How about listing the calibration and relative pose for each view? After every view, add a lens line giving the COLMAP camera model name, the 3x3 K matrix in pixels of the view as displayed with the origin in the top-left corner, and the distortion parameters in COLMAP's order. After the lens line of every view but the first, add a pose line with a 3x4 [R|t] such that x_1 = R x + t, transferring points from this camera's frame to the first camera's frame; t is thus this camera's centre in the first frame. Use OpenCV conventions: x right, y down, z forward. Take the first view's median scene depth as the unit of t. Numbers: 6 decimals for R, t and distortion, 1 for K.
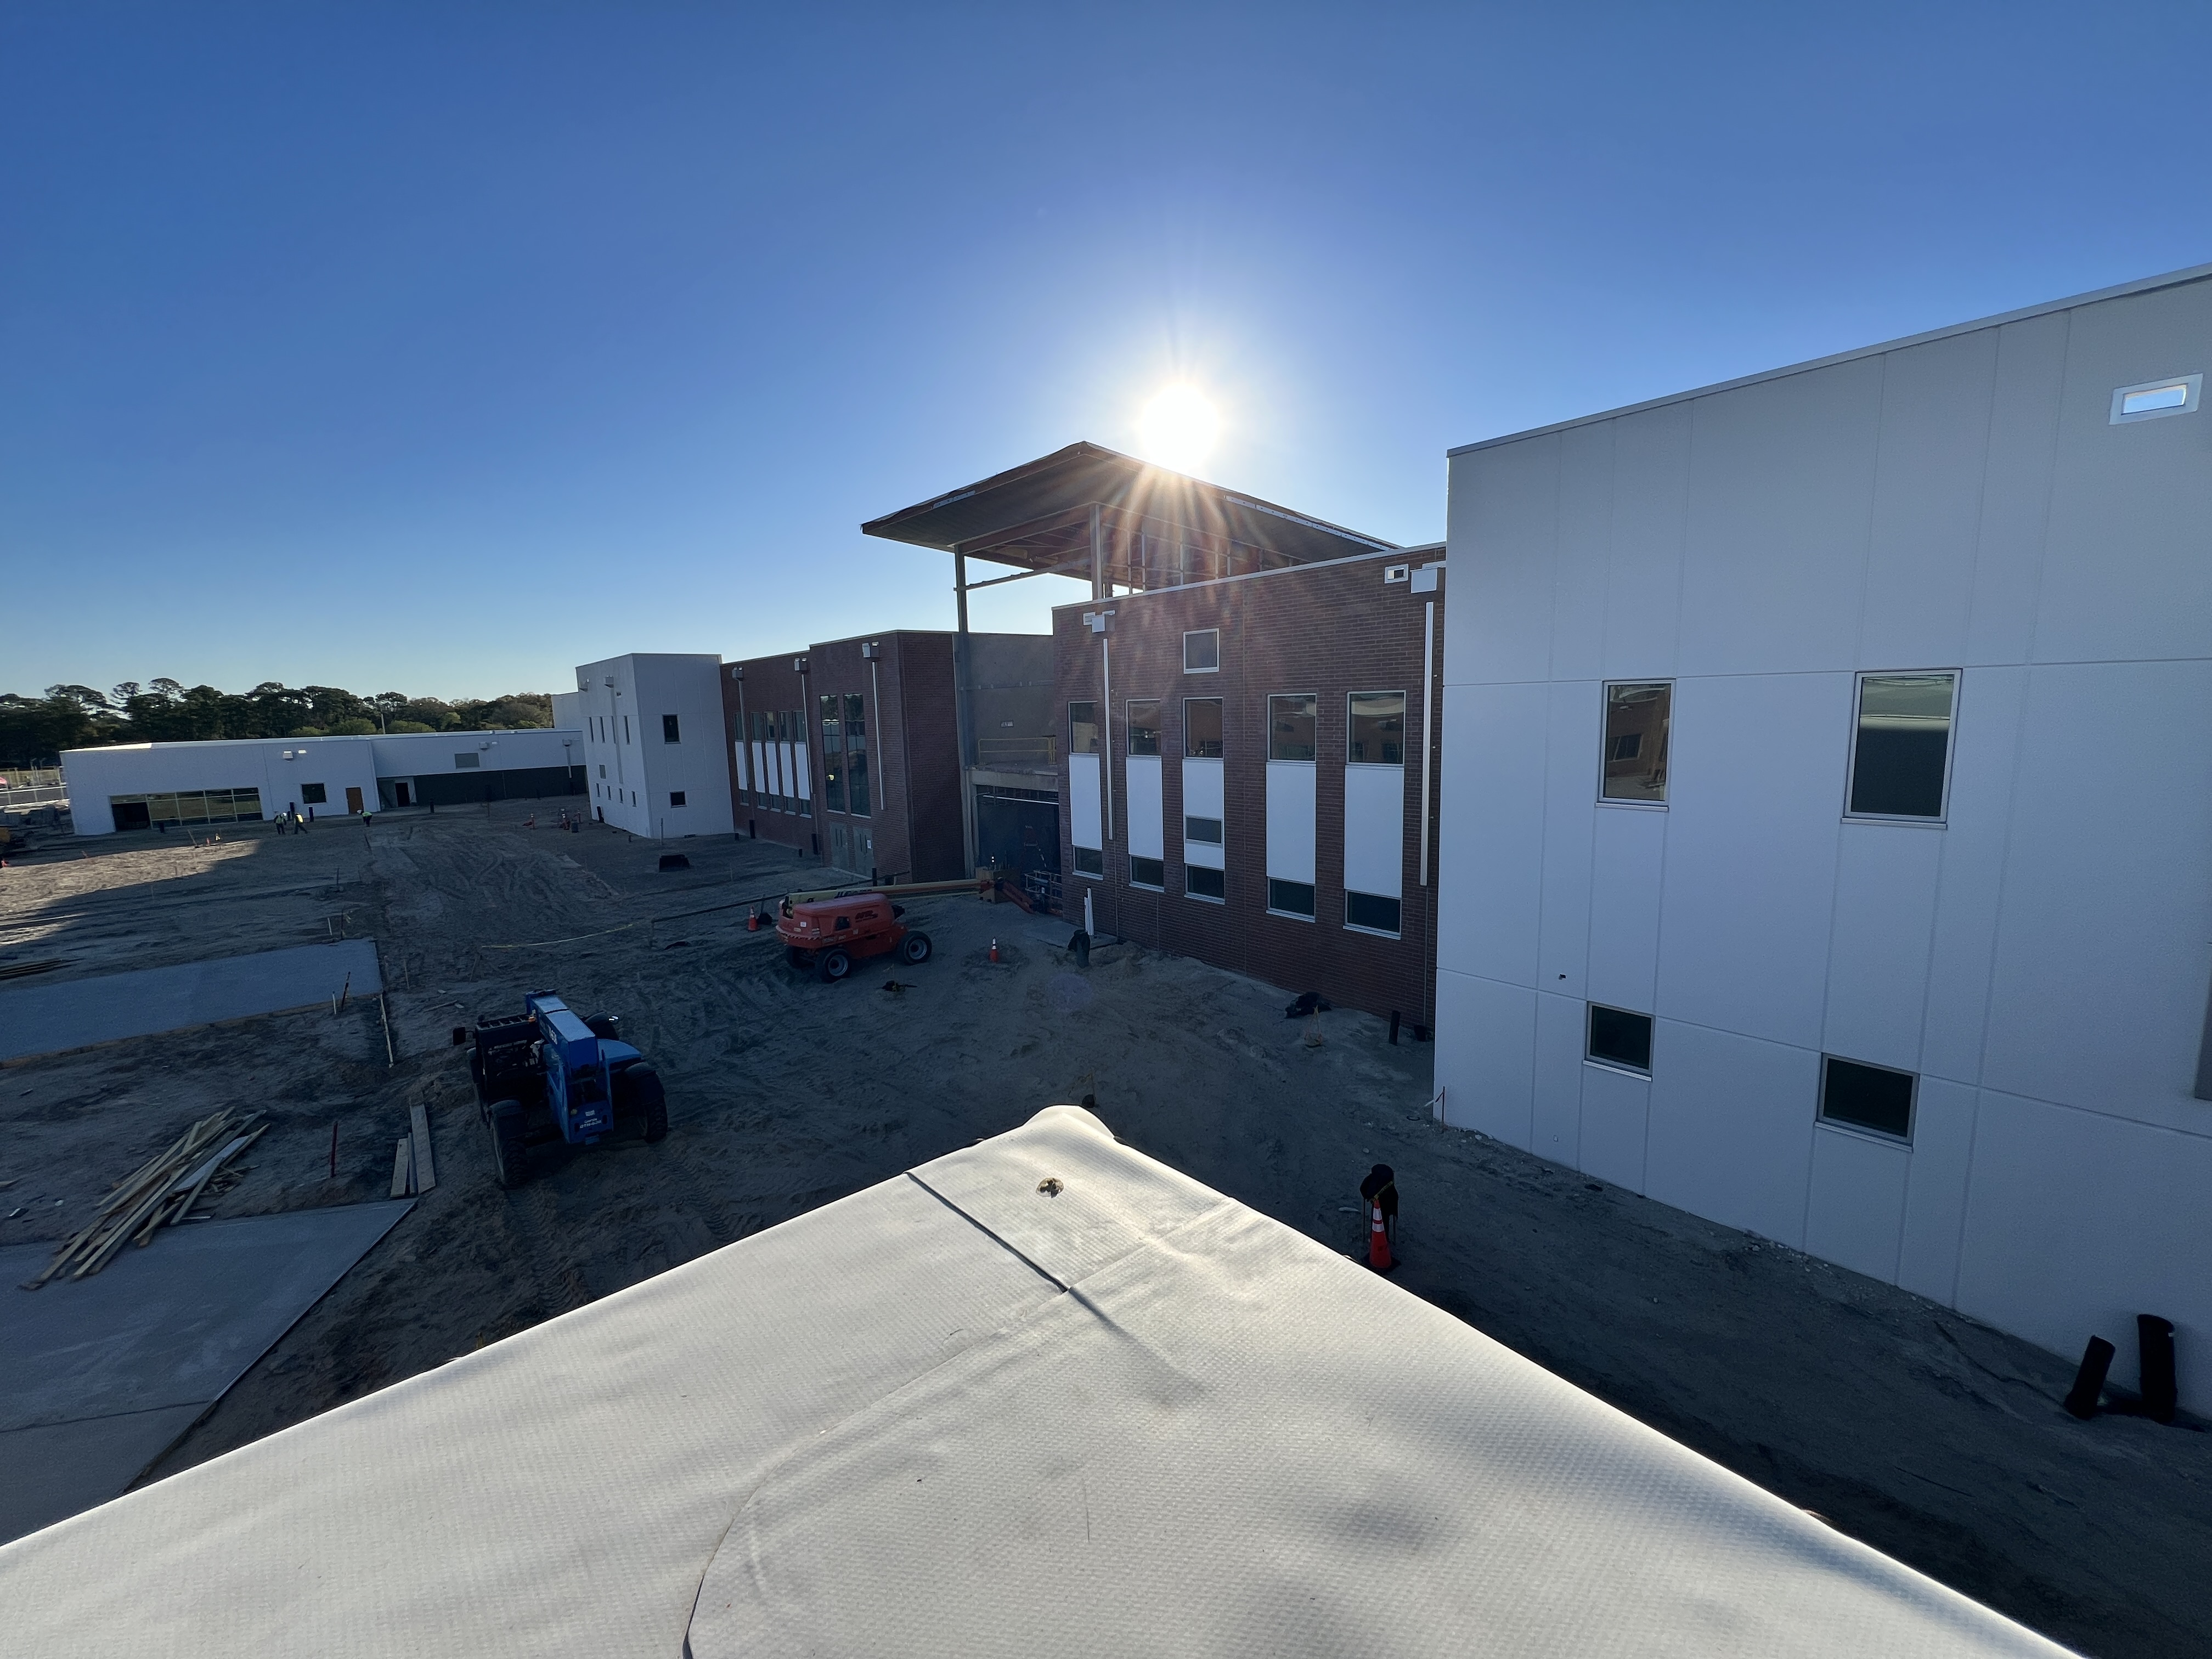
lens RADIAL K [[887.8, 0, 1100.3], [0, 887.8, 834.8], [0, 0, 1]] dist [0.002238, 0.000295]
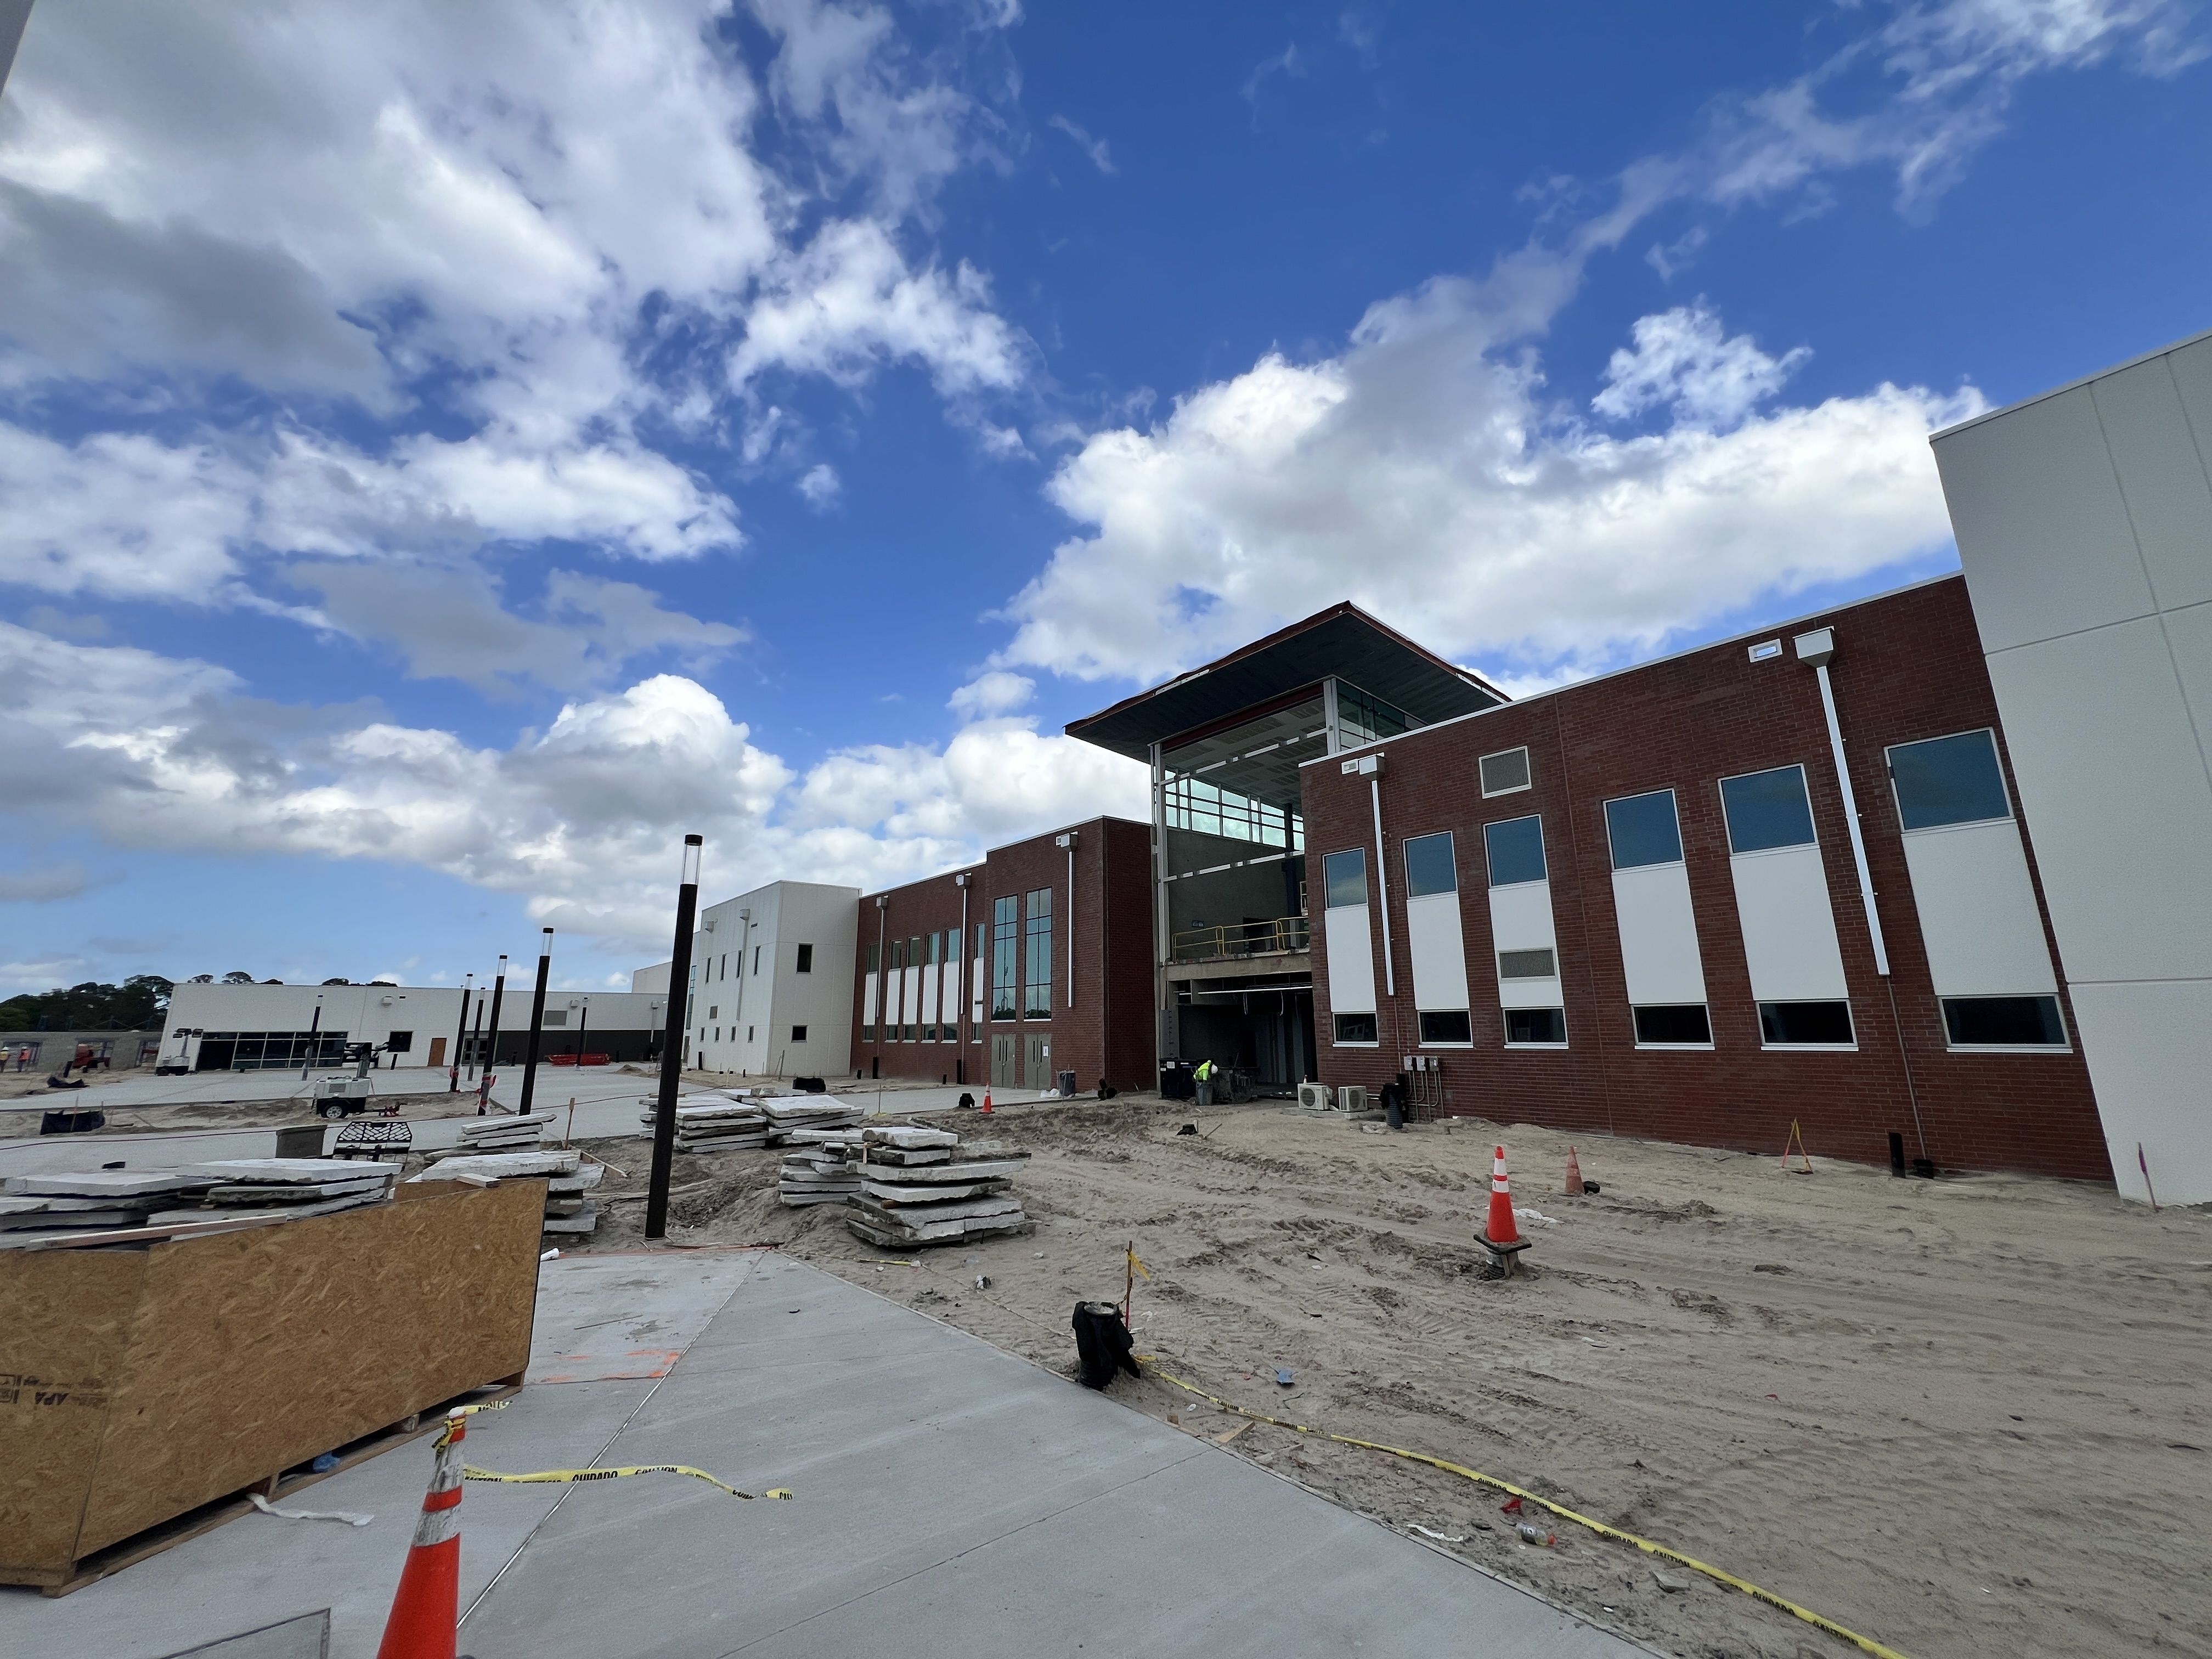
lens RADIAL K [[887.8, 0, 1102.0], [0, 887.8, 827.7], [0, 0, 1]] dist [0.002238, 0.000295]
pose [[0.999327, 0.015278, -0.033341, -0.233859], [-0.026453, 0.929946, -0.366742, 0.171358], [0.025402, 0.367377, 0.929725, 0.100679]]
